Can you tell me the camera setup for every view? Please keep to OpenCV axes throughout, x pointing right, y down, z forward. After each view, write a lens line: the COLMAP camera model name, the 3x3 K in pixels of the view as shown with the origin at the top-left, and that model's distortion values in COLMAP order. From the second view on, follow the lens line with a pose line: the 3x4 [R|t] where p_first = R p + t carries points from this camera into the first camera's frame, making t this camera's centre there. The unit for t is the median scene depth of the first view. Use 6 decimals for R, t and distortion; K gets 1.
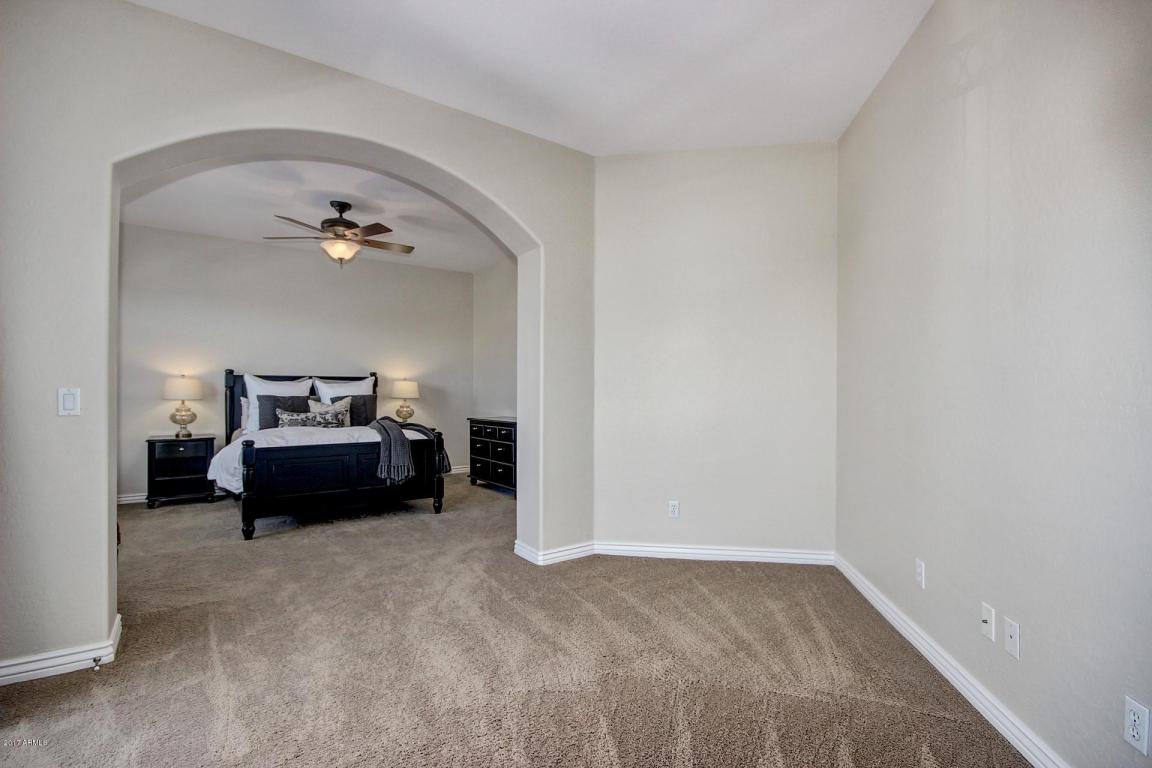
lens RADIAL K [[539.0, 0, 581.1], [0, 539.0, 391.3], [0, 0, 1]] dist [-0.000971, -0.000321]
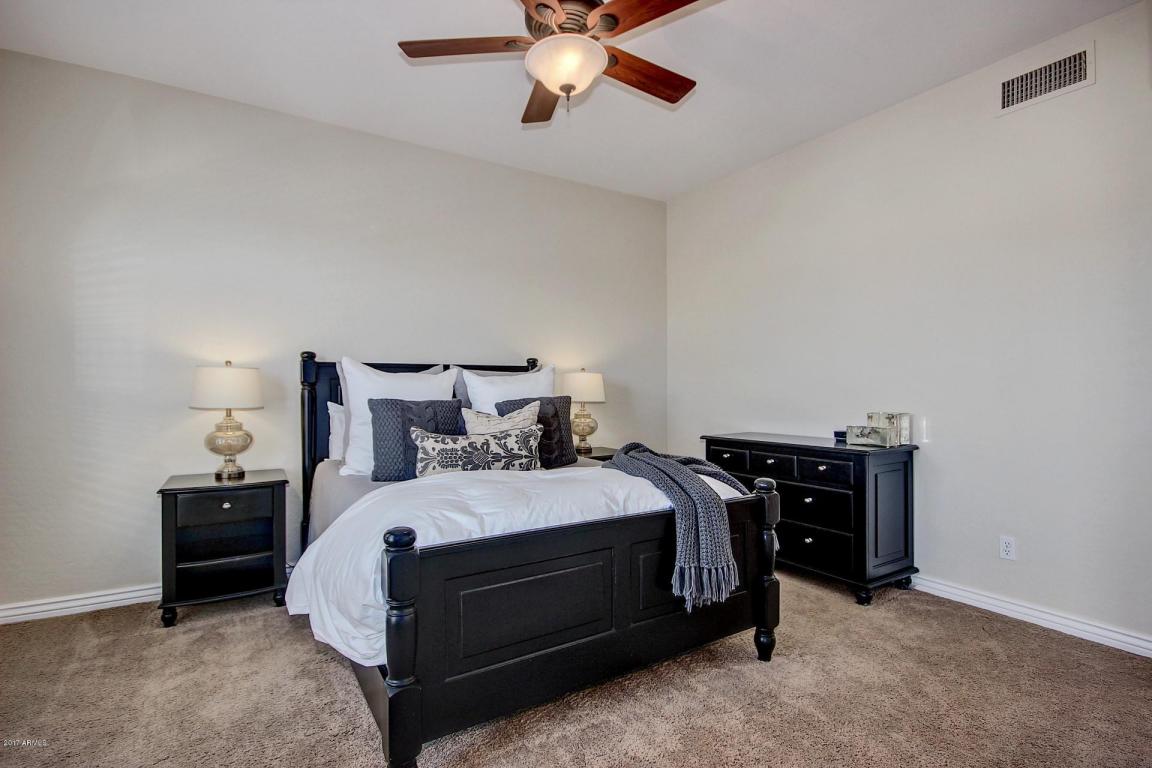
lens RADIAL K [[545.3, 0, 575.2], [0, 545.3, 388.1], [0, 0, 1]] dist [0.001922, 0.000222]
pose [[0.997422, -0.004247, -0.071631, -0.365521], [0.004249, 0.999991, -0.000125, -0.002627], [0.071631, -0.000180, 0.997431, 0.495396]]
